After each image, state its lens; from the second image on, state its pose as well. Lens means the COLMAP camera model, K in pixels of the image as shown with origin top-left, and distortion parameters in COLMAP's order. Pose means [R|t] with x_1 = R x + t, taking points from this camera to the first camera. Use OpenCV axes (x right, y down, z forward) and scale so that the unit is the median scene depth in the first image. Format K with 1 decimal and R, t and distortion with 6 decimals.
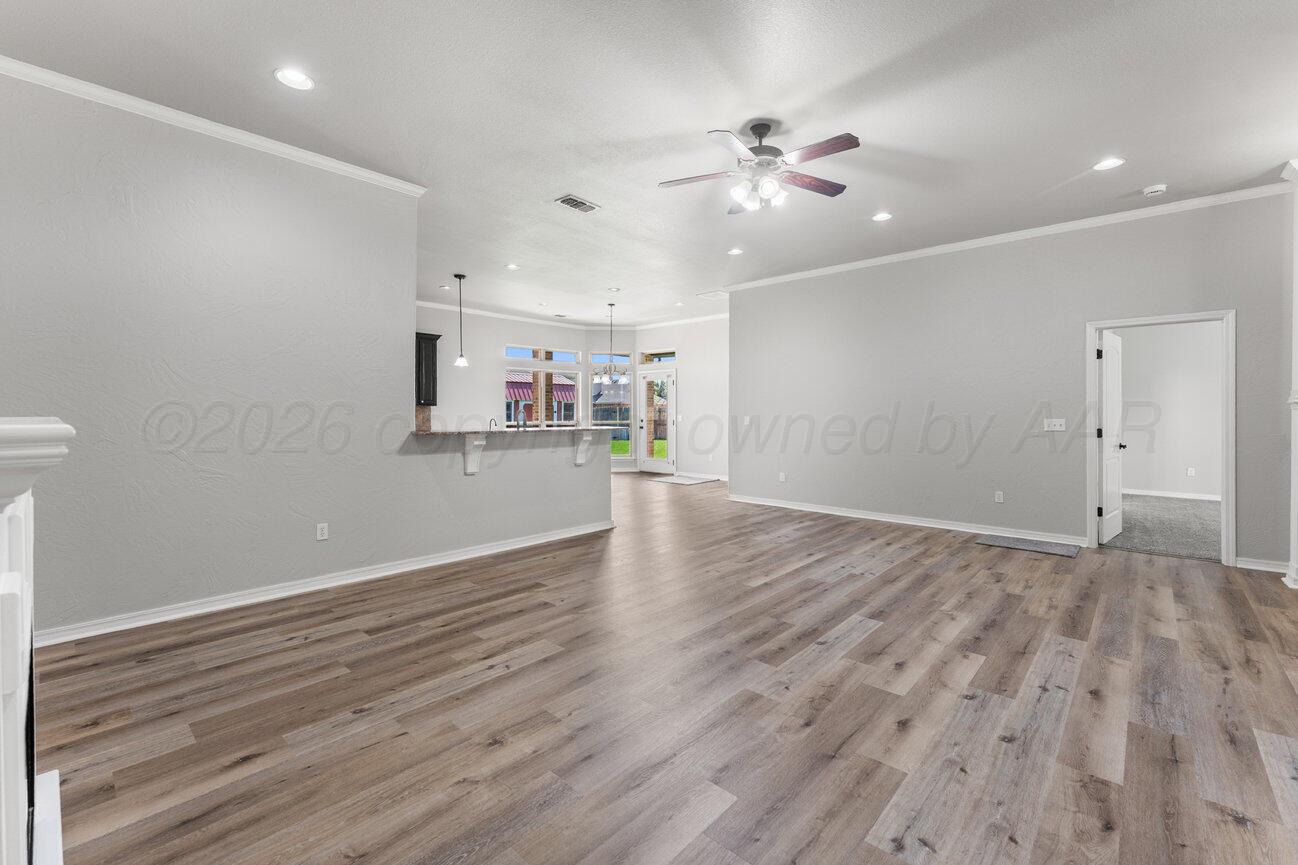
lens RADIAL K [[545.5, 0, 645.2], [0, 545.5, 415.4], [0, 0, 1]] dist [-0.000661, -0.000458]
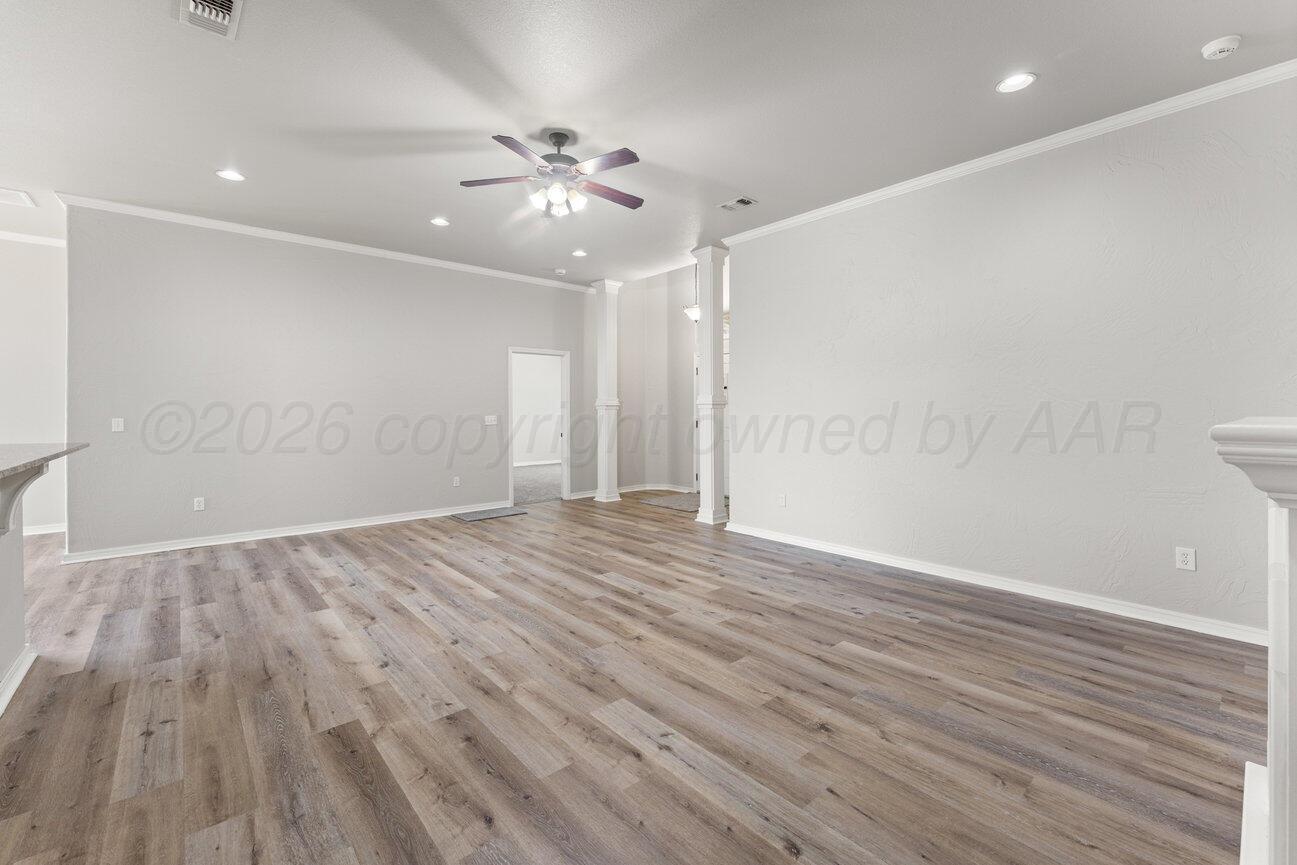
lens RADIAL K [[545.1, 0, 644.7], [0, 545.1, 415.4], [0, 0, 1]] dist [-0.000661, -0.000458]
pose [[0.111795, -0.010071, 0.993680, -0.829510], [0.006656, 0.999934, 0.009385, -0.009167], [-0.993709, 0.005565, 0.111855, 0.750188]]
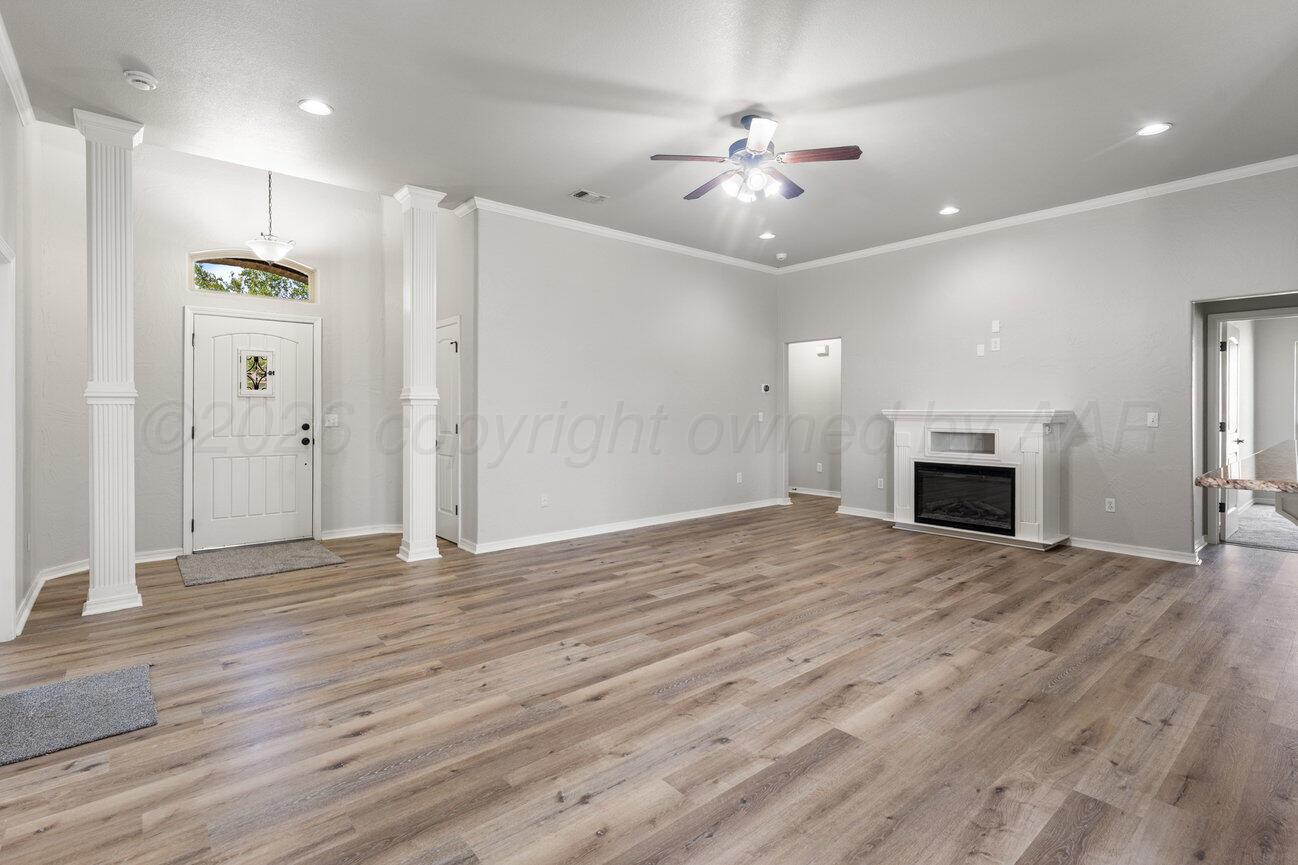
lens RADIAL K [[613.5, 0, 652.4], [0, 613.5, 416.2], [0, 0, 1]] dist [0.000914, -0.000149]
pose [[-0.993307, -0.000888, 0.115499, 0.269269], [0.001102, 0.999852, 0.017164, -0.013242], [-0.115497, 0.017176, -0.993159, 2.207092]]
